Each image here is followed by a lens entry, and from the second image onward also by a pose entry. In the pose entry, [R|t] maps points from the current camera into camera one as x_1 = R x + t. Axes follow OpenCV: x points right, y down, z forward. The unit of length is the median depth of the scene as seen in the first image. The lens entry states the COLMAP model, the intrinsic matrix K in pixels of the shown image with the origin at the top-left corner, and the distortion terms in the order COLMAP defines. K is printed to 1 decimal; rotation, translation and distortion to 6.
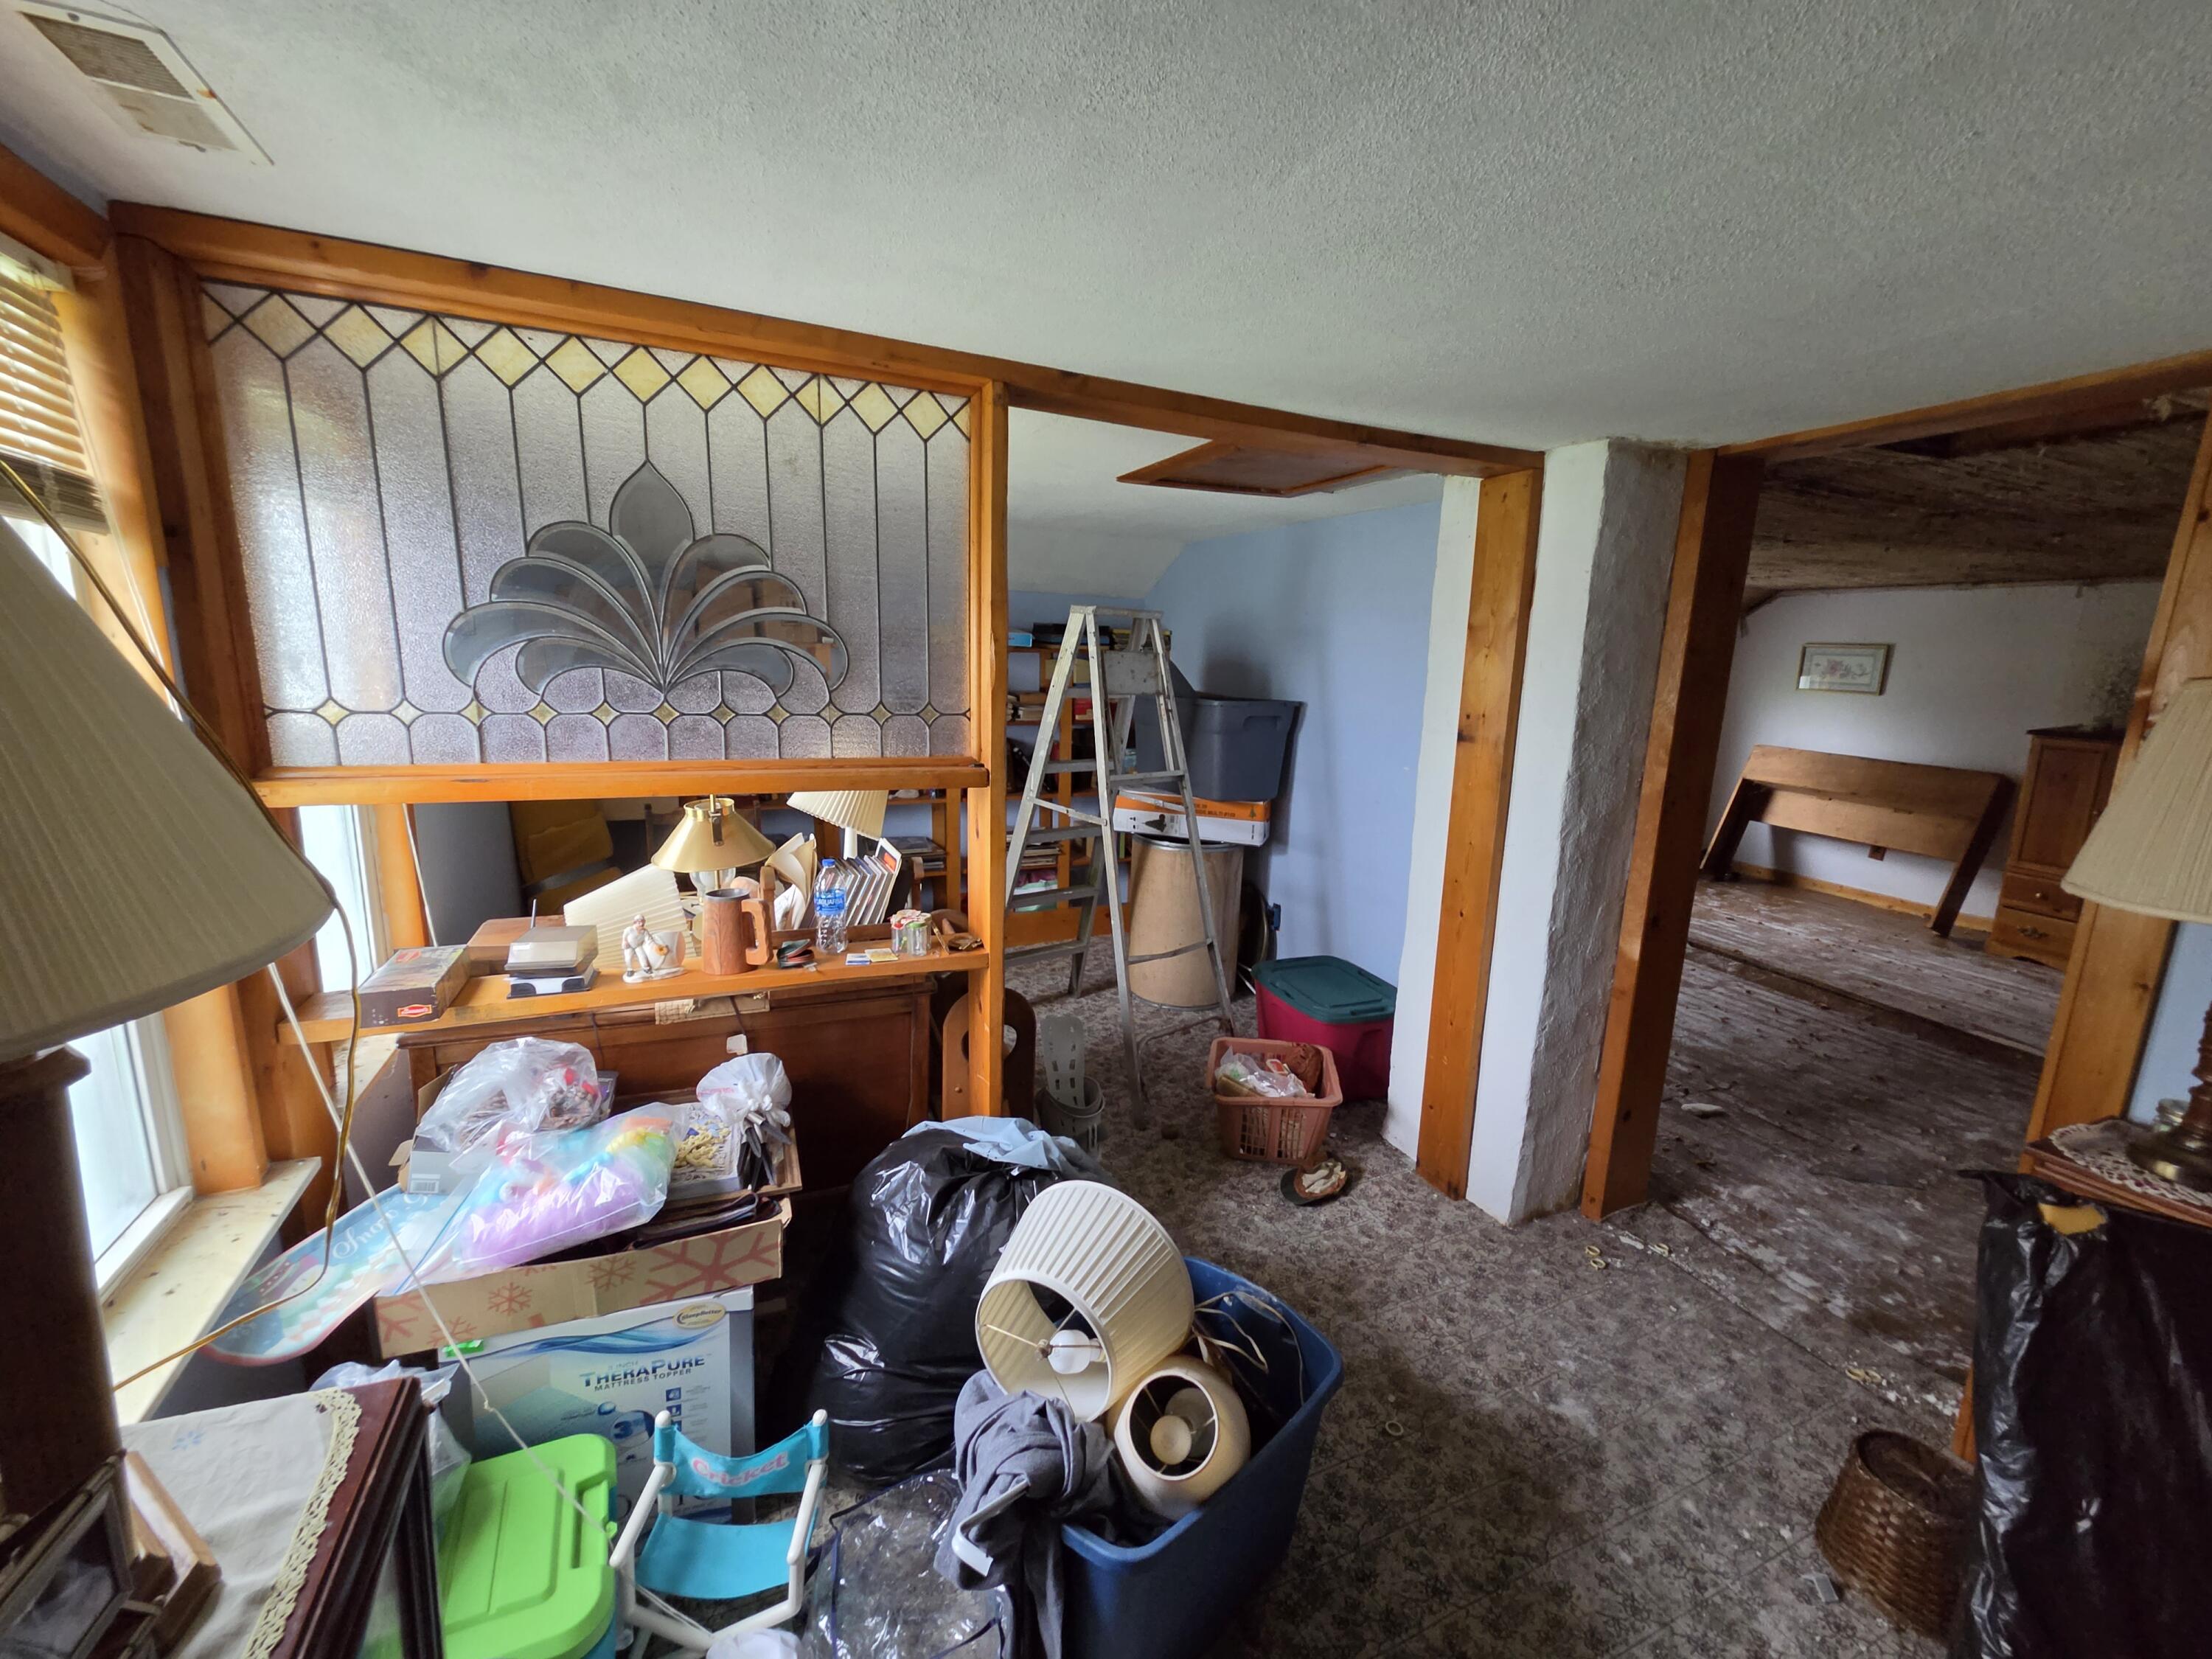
lens RADIAL K [[921.3, 0, 1106.0], [0, 921.3, 829.5], [0, 0, 1]] dist [0.000102, 0.000535]
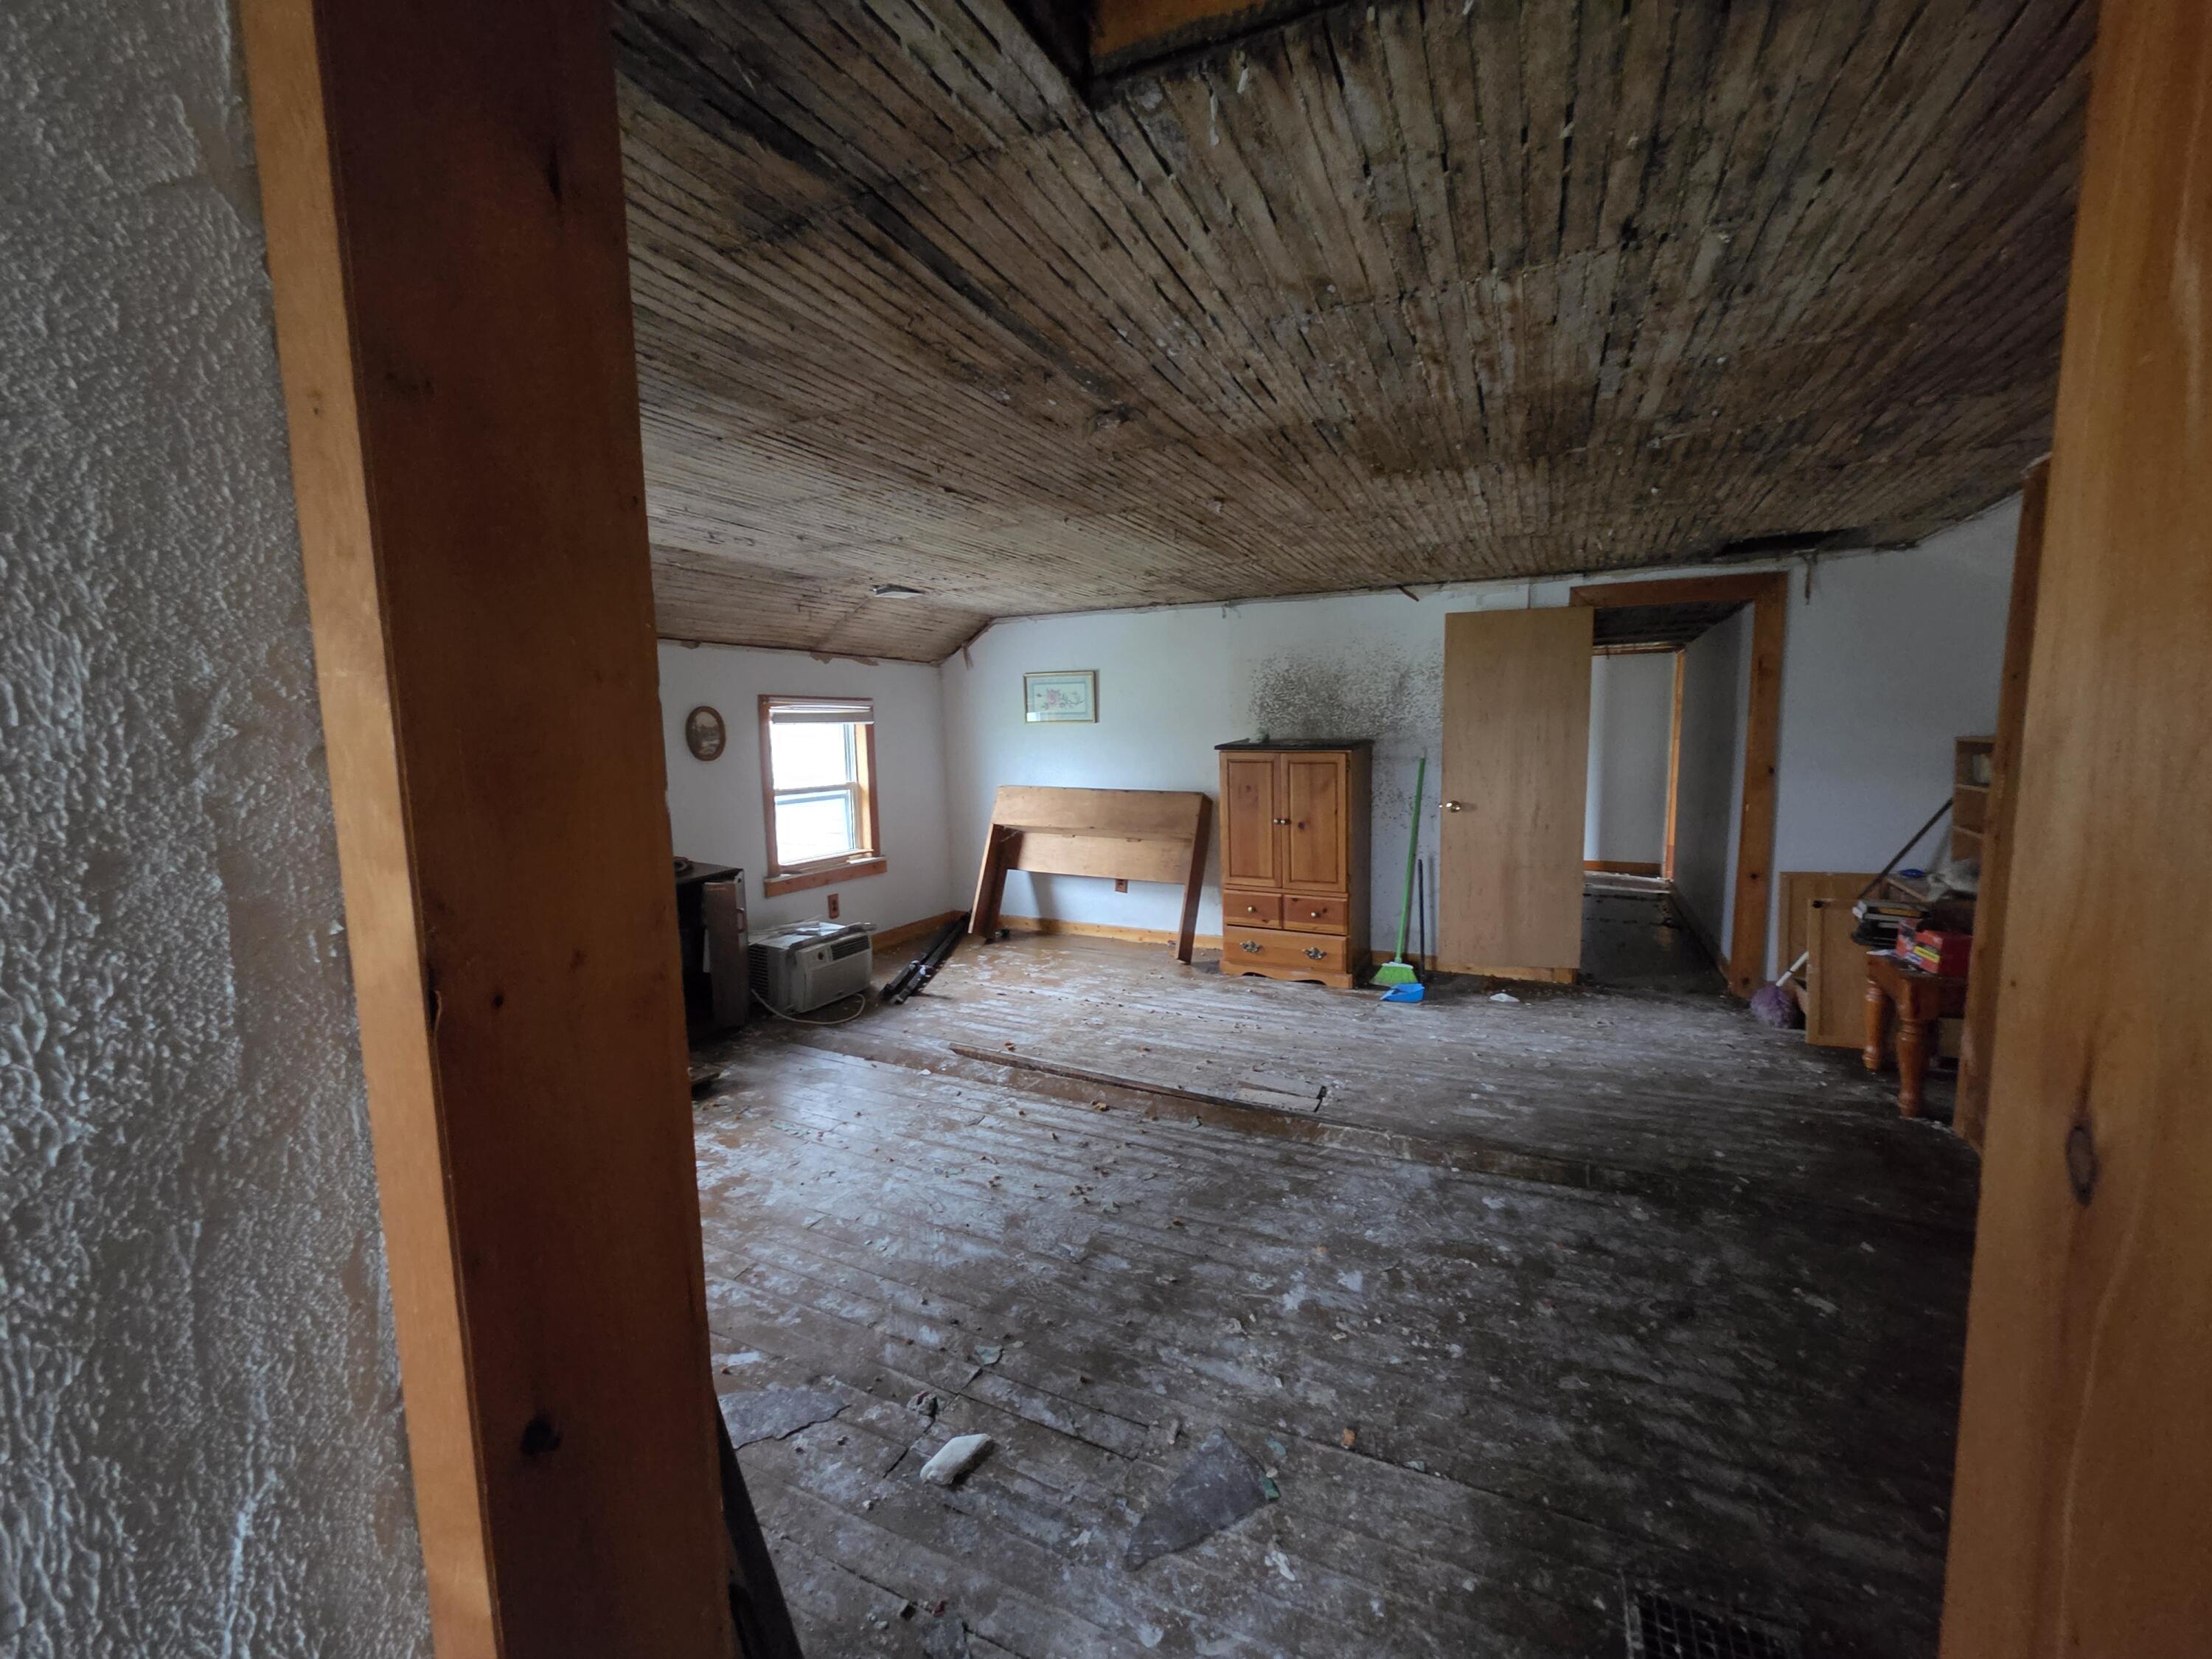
lens RADIAL K [[921.3, 0, 1106.0], [0, 921.3, 829.5], [0, 0, 1]] dist [0.000102, 0.000535]
pose [[0.764249, -0.116669, 0.634281, 0.276942], [0.166732, 0.985808, -0.019567, -0.019877], [-0.622997, 0.120709, 0.772855, 0.324724]]
